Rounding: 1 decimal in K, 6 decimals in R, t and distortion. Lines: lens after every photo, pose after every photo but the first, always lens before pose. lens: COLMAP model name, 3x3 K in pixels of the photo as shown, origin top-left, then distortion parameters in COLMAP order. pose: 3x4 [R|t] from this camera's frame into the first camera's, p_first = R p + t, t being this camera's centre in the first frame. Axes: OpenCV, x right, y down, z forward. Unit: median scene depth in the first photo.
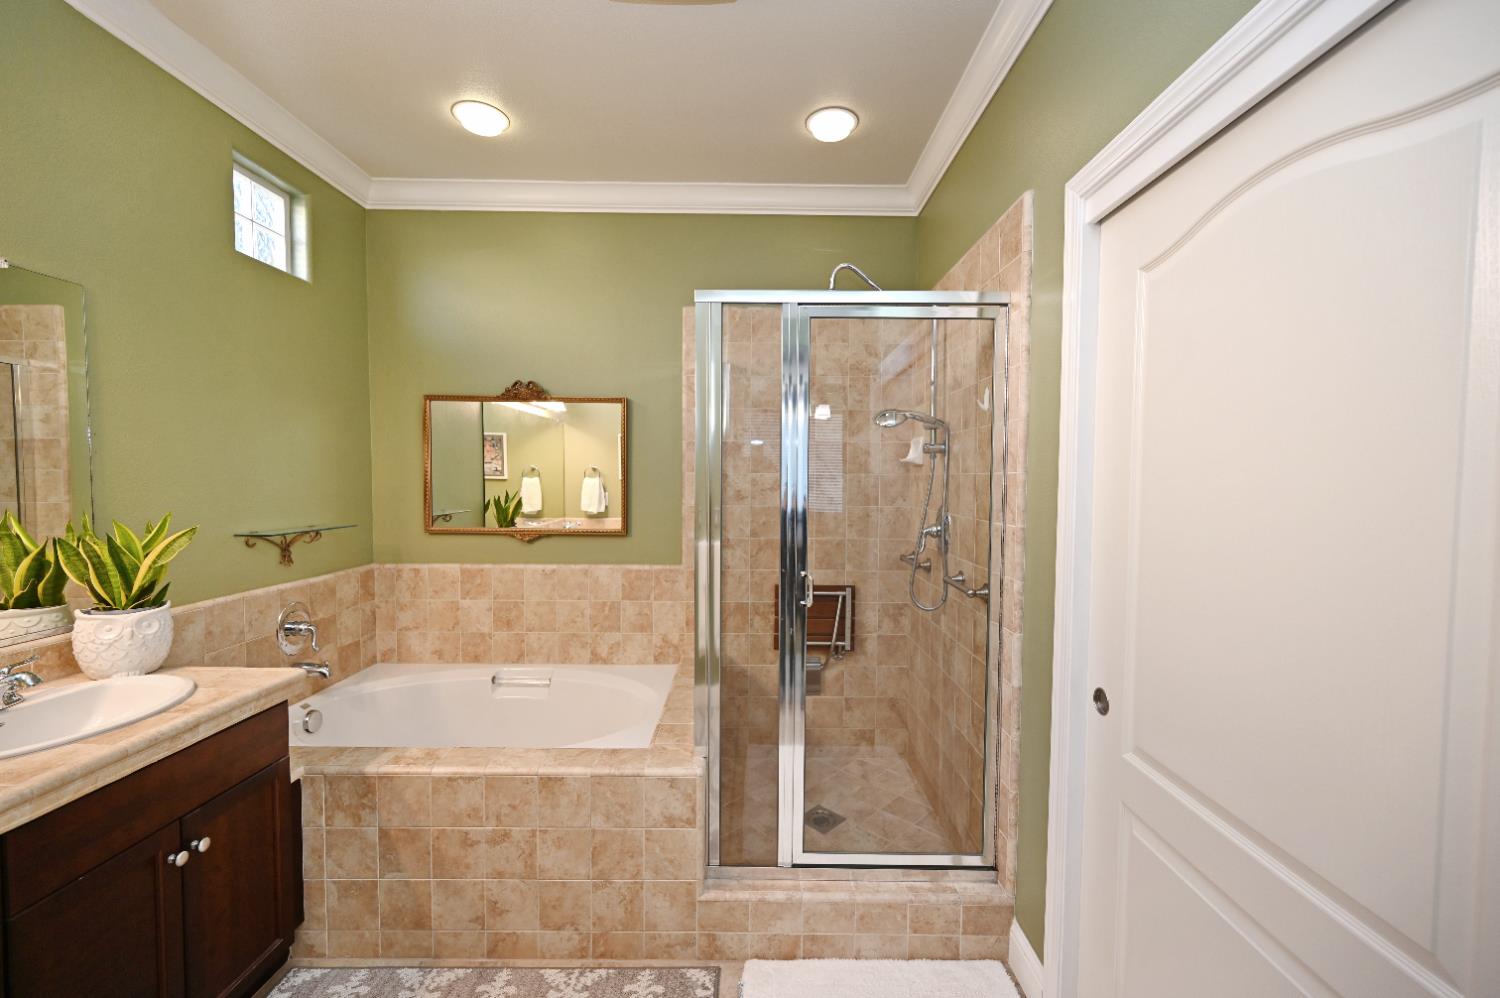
lens RADIAL K [[589.7, 0, 756.9], [0, 589.7, 502.2], [0, 0, 1]] dist [-0.000646, 0.000402]
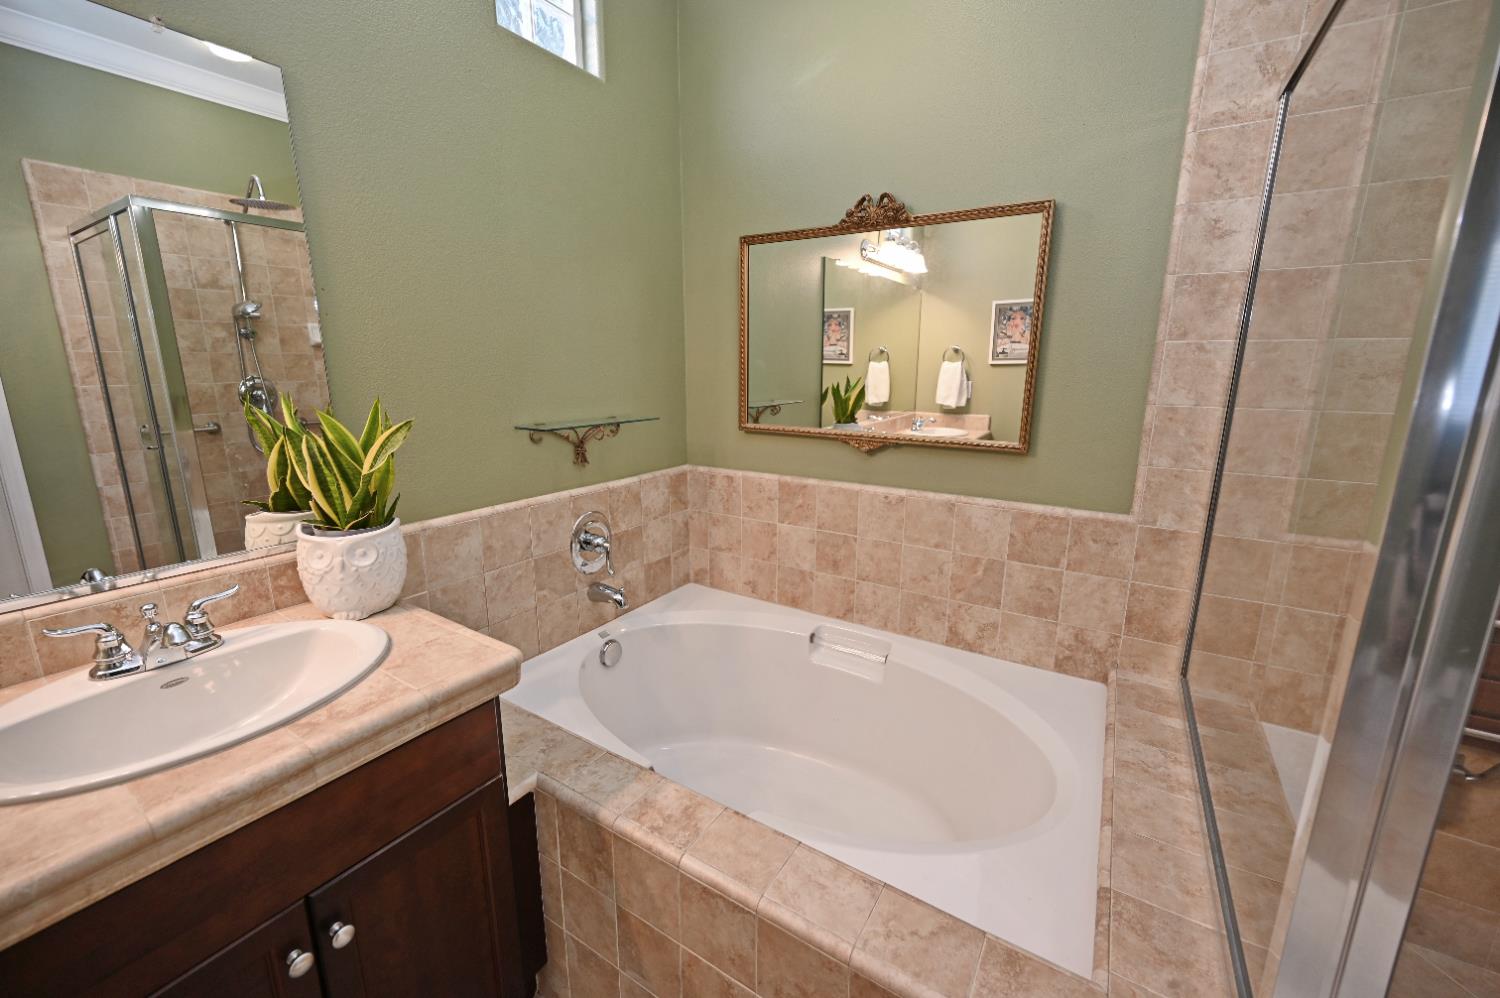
lens RADIAL K [[589.7, 0, 756.6], [0, 589.7, 493.9], [0, 0, 1]] dist [-0.000646, 0.000402]
pose [[0.843482, 0.112397, -0.525266, -0.136874], [-0.021515, 0.984148, 0.176040, -0.001938], [0.536726, -0.137185, 0.832530, 0.369215]]
